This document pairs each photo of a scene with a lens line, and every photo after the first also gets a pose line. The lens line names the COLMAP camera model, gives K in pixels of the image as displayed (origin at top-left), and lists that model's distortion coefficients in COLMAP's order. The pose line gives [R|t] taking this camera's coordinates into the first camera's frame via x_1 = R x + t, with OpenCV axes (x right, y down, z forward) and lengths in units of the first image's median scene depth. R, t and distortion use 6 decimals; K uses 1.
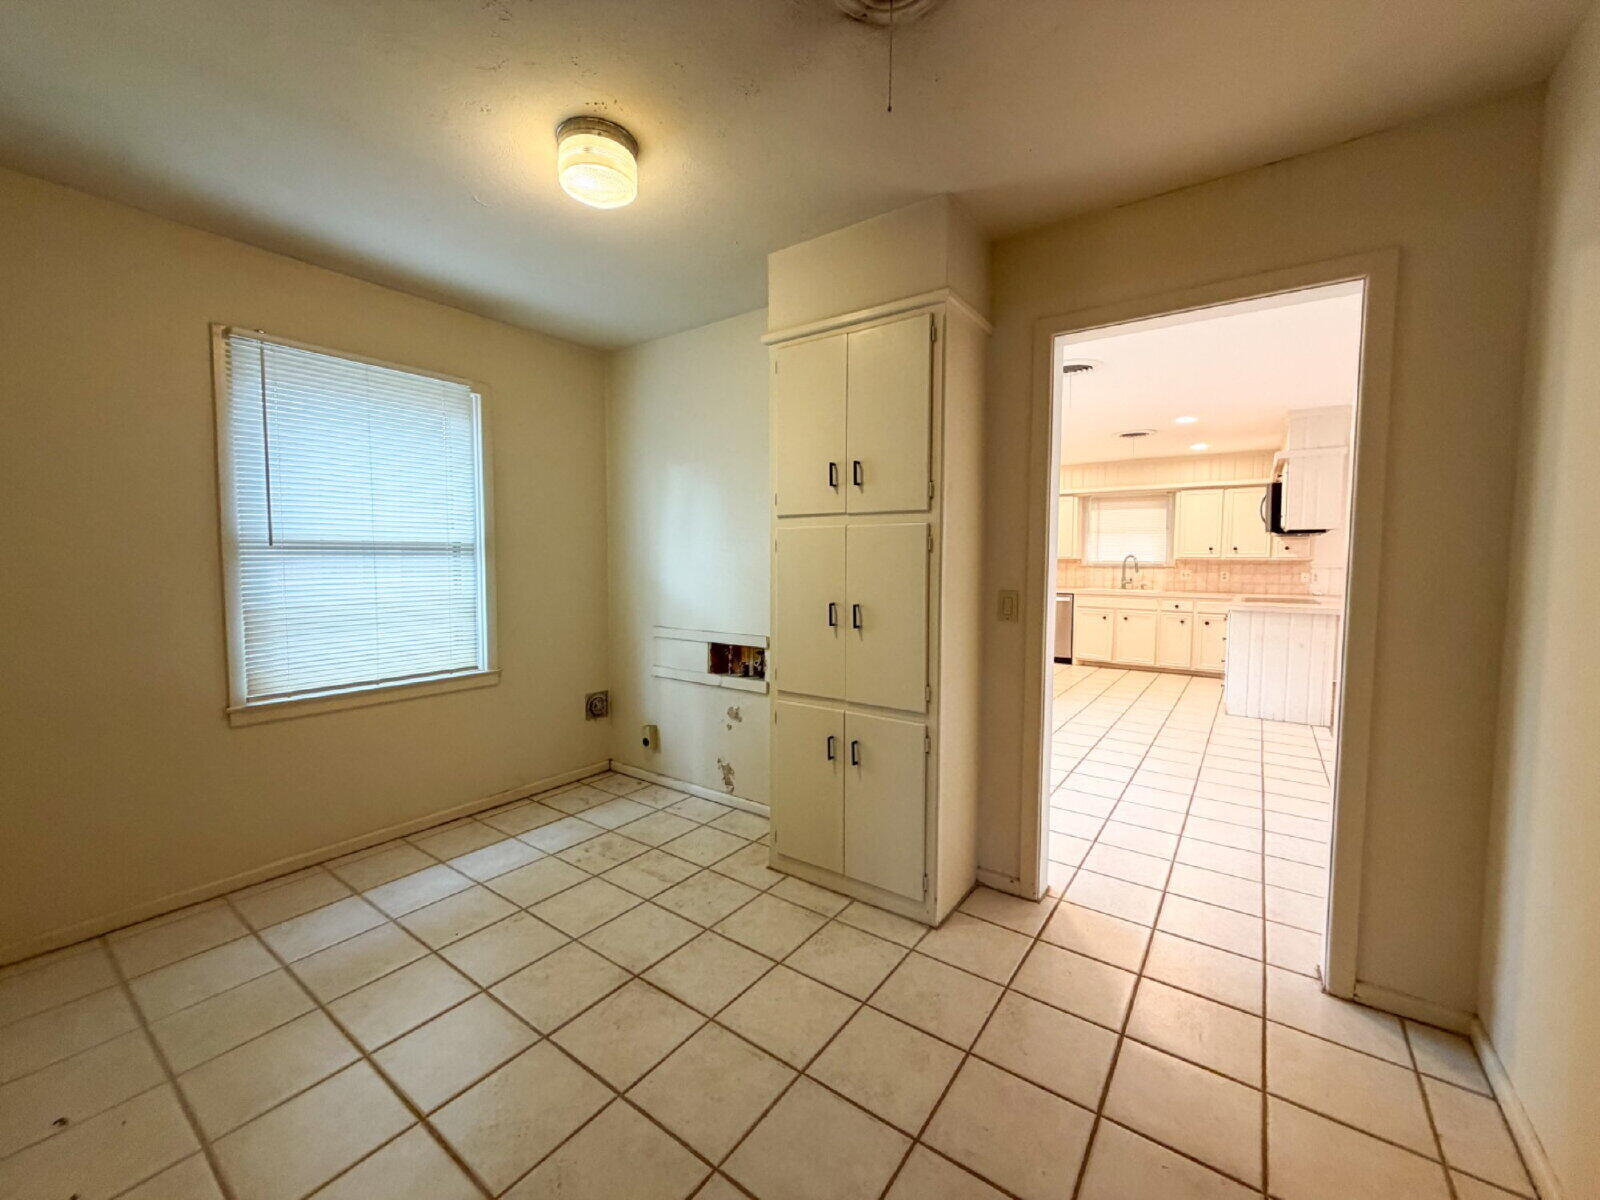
lens RADIAL K [[630.6, 0, 802.0], [0, 630.6, 599.5], [0, 0, 1]] dist [0.014036, 0.000757]
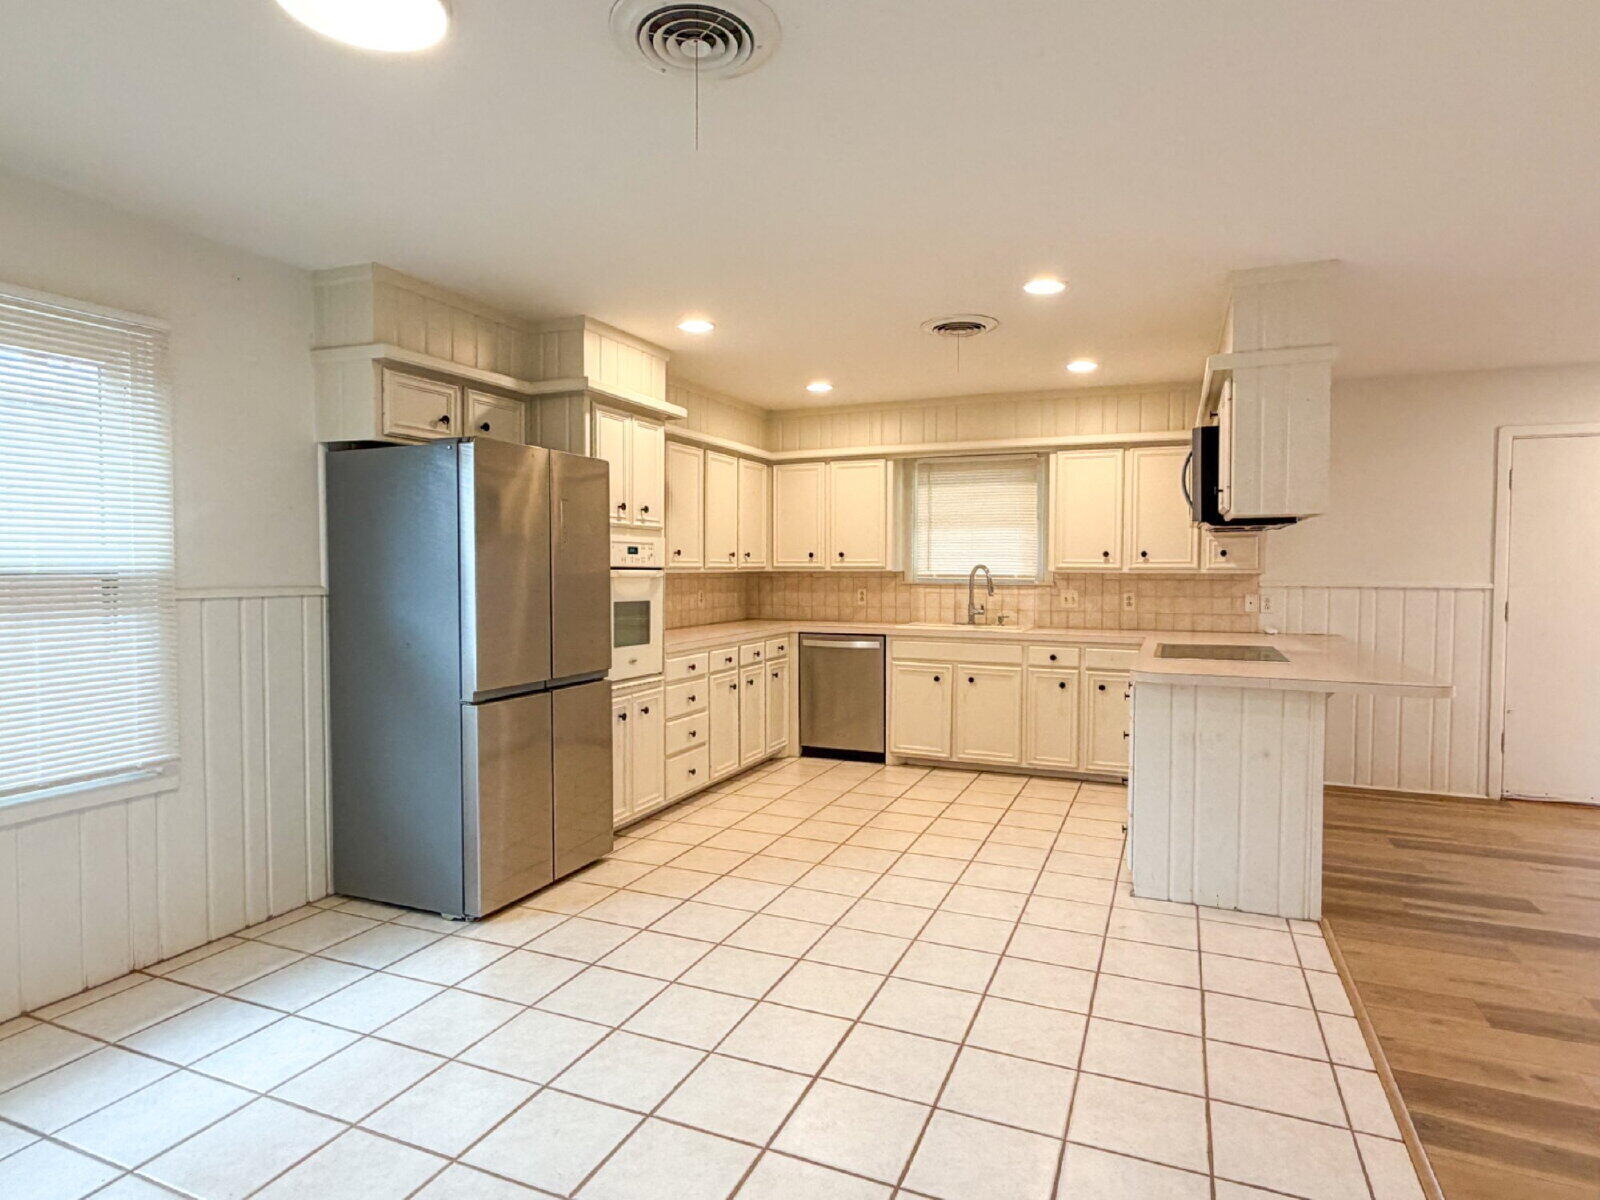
lens RADIAL K [[902.2, 0, 810.1], [0, 902.2, 595.8], [0, 0, 1]] dist [0.063127, 0.002308]
pose [[0.972016, -0.009242, 0.234734, 0.193844], [0.016122, 0.999494, -0.027410, -0.024063], [-0.234362, 0.030427, 0.971673, 0.270446]]
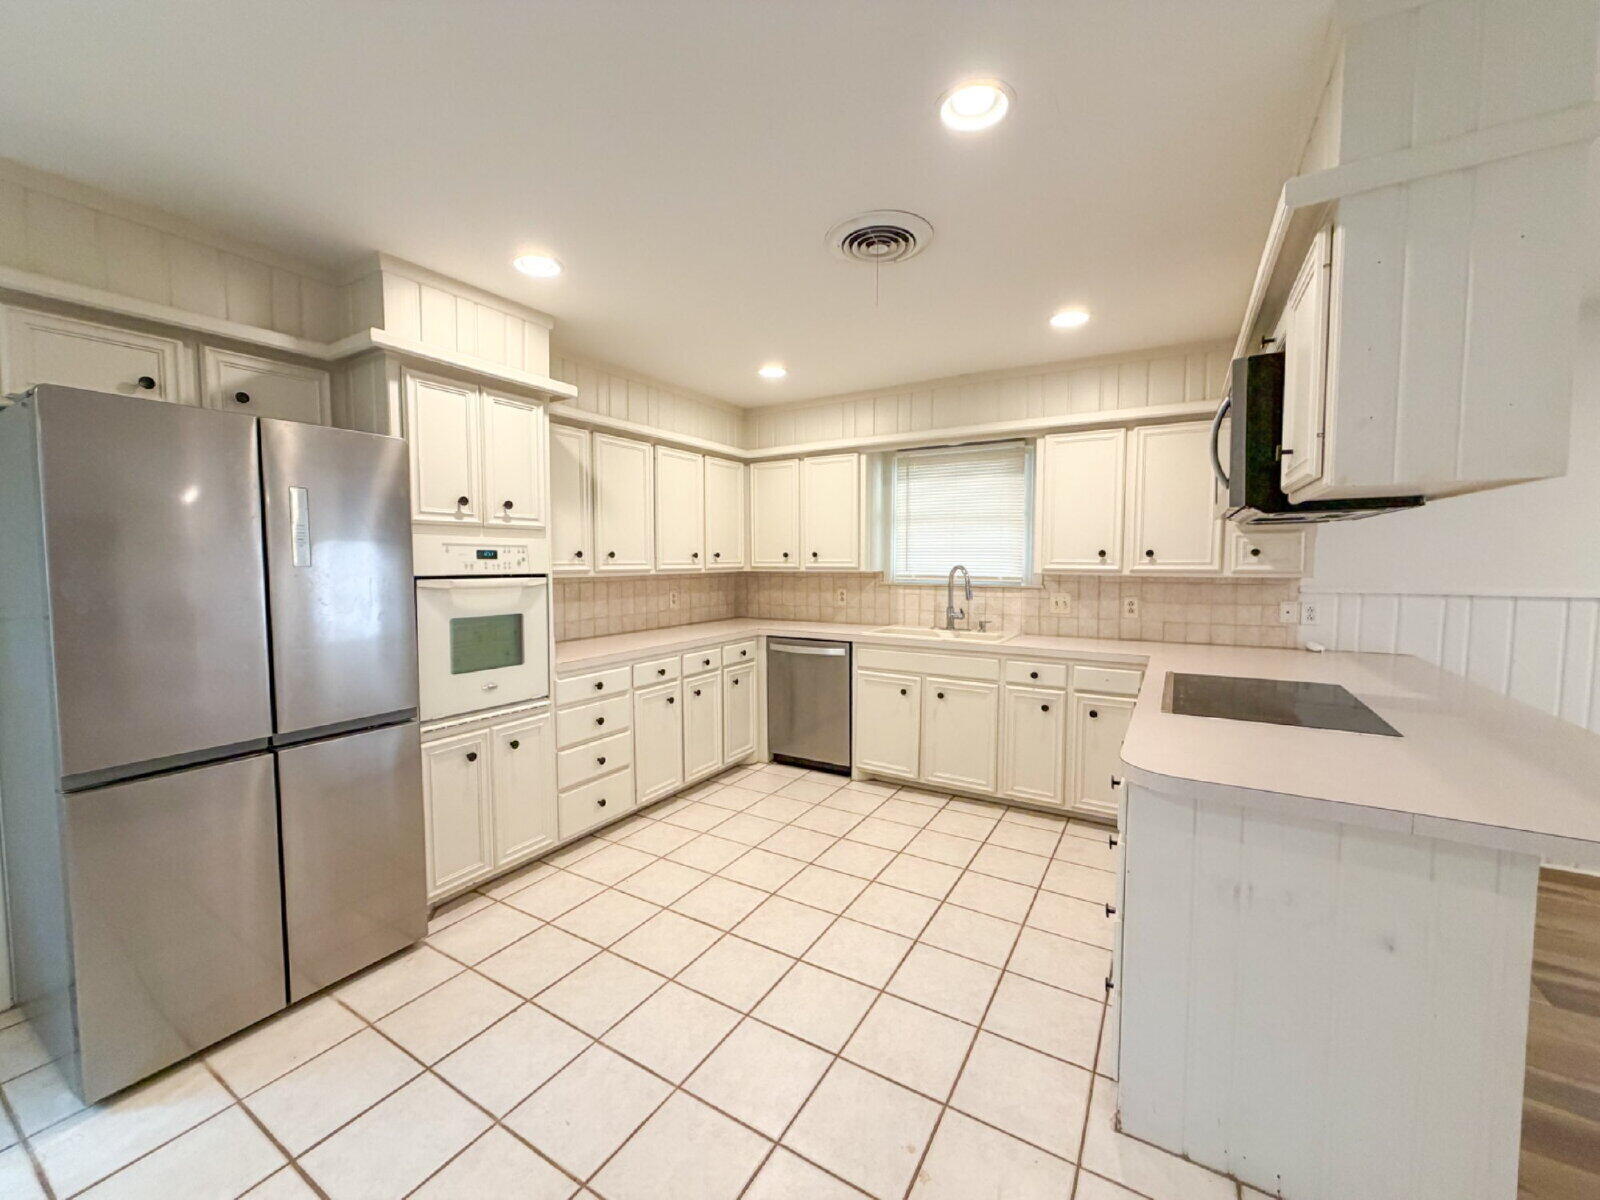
lens RADIAL K [[630.6, 0, 799.6], [0, 630.6, 597.5], [0, 0, 1]] dist [0.014036, 0.000757]
pose [[0.996564, -0.011216, 0.082069, 0.368775], [0.011264, 0.999937, -0.000127, -0.047846], [-0.082063, 0.001051, 0.996627, 0.530159]]
